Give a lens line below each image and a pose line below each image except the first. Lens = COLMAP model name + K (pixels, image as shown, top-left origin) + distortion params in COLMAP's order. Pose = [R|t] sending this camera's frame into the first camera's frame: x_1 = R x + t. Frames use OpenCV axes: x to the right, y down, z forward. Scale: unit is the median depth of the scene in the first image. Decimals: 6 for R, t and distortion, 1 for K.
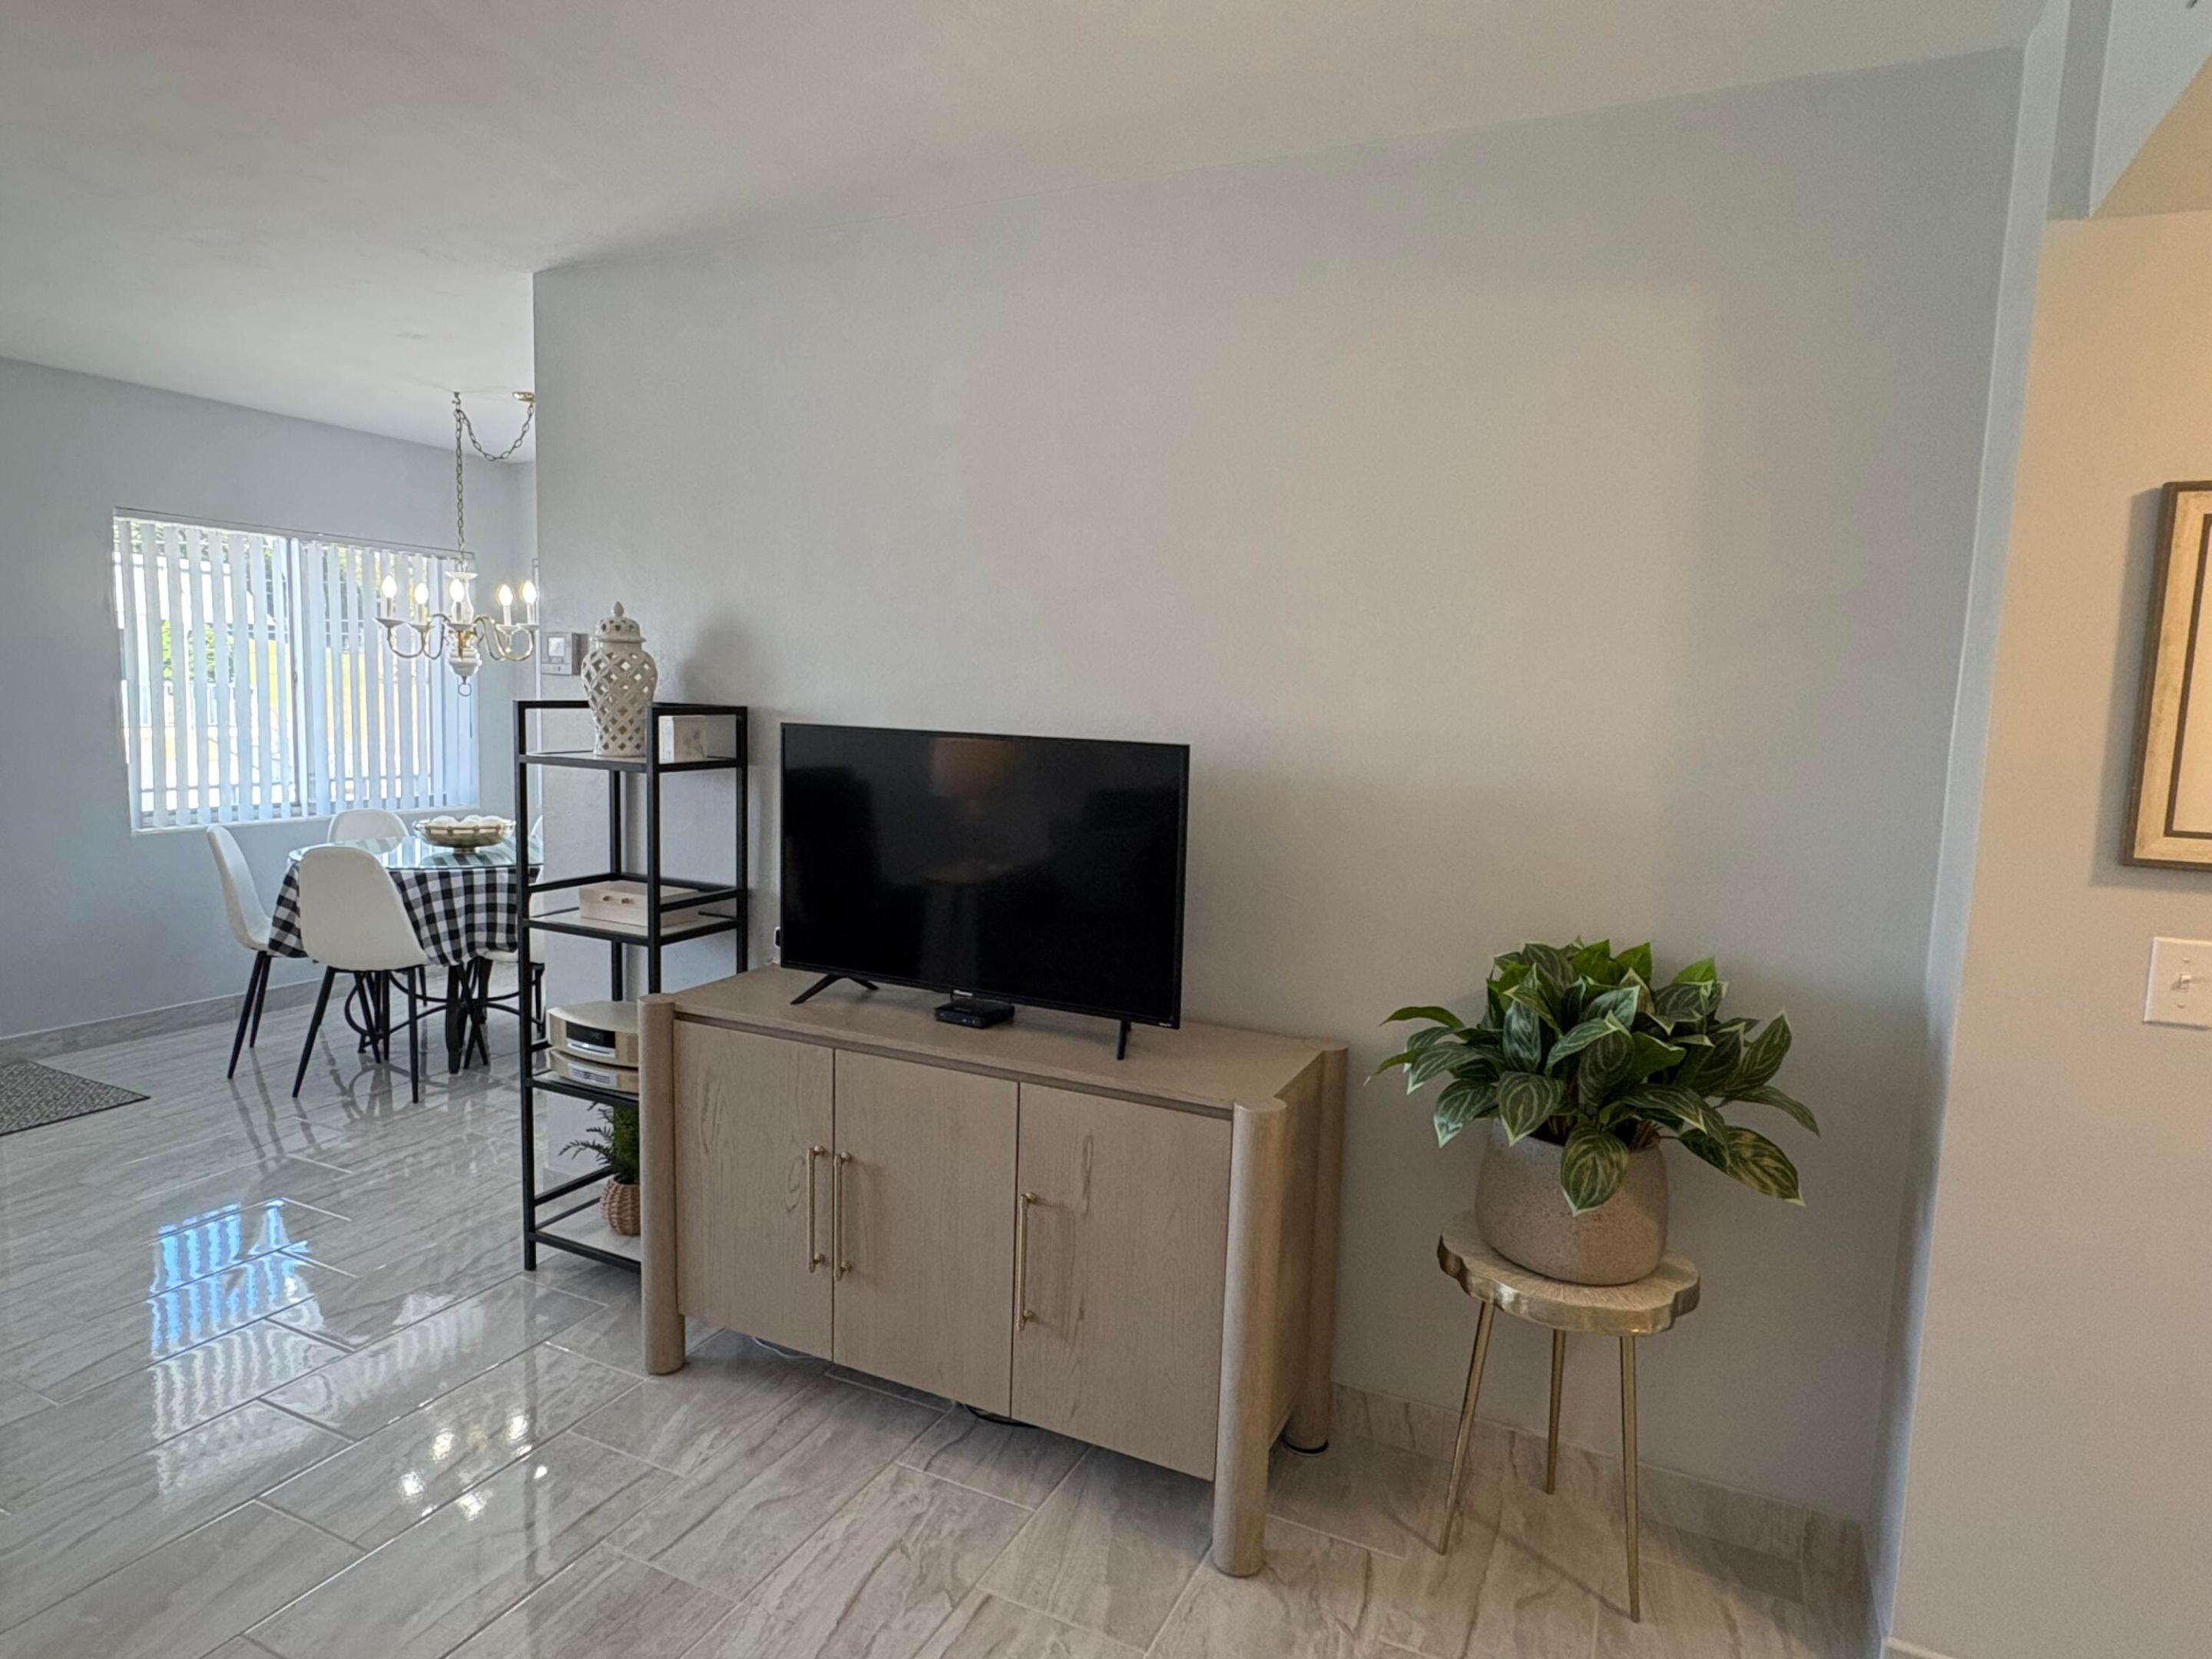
lens RADIAL K [[1271.6, 0, 1112.0], [0, 1271.6, 815.8], [0, 0, 1]] dist [0.002132, 0.001736]
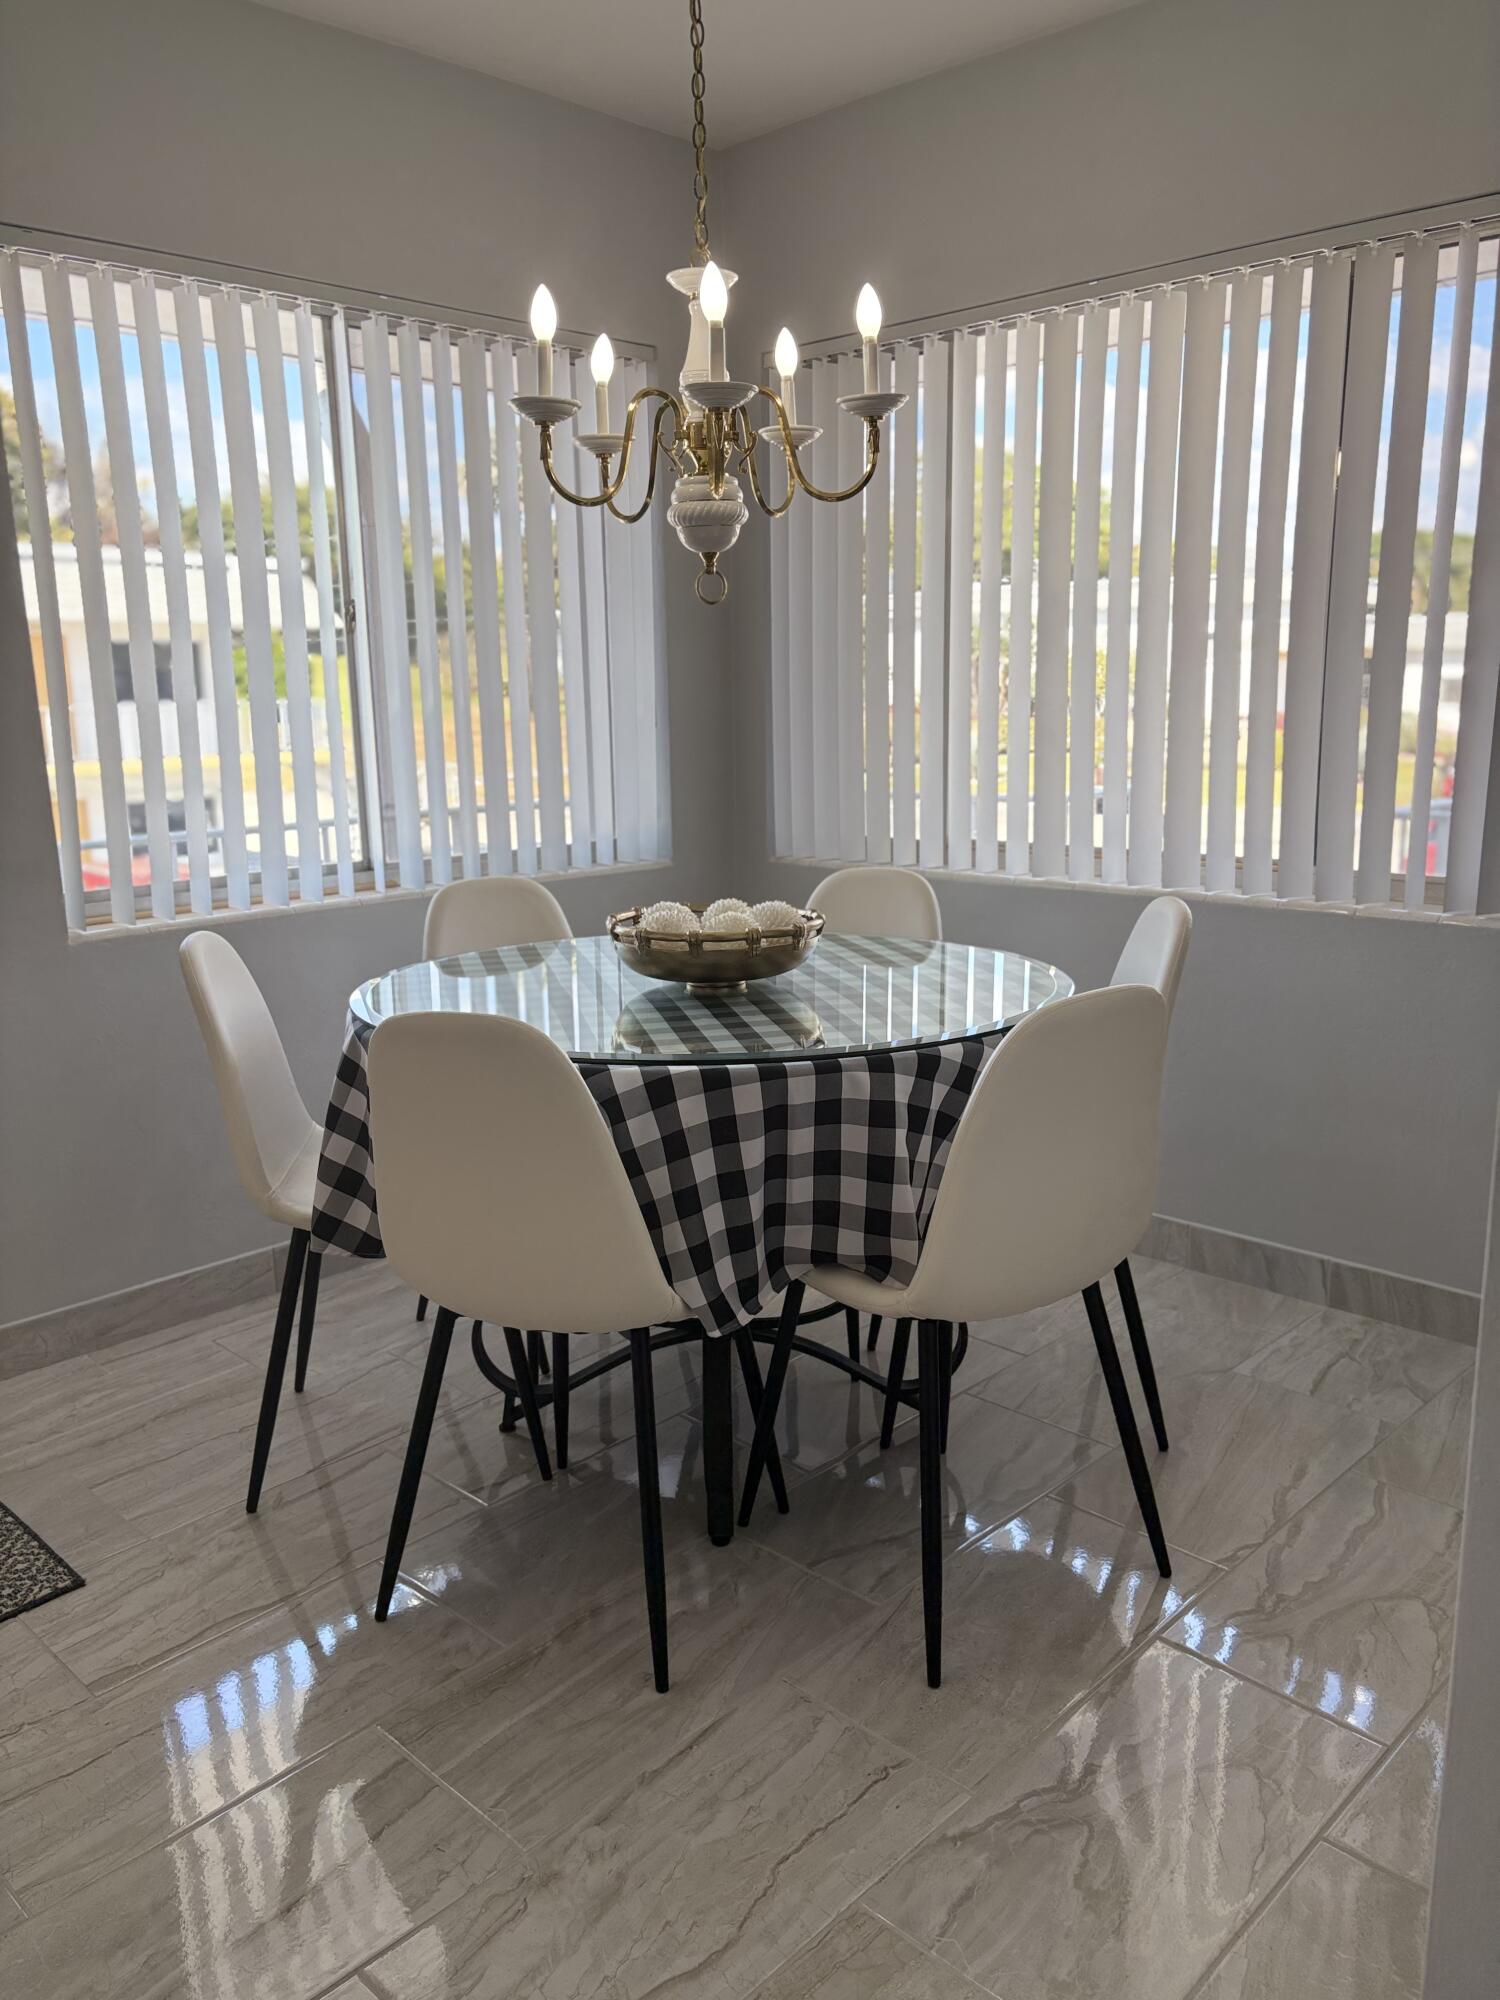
lens RADIAL K [[1510.1, 0, 750.3], [0, 1510.1, 1007.9], [0, 0, 1]] dist [0.005666, -0.004168]
pose [[0.946877, 0.022024, -0.320841, -0.369855], [0.013010, 0.994212, 0.106644, -0.018900], [0.321333, -0.105153, 0.941110, 0.587870]]
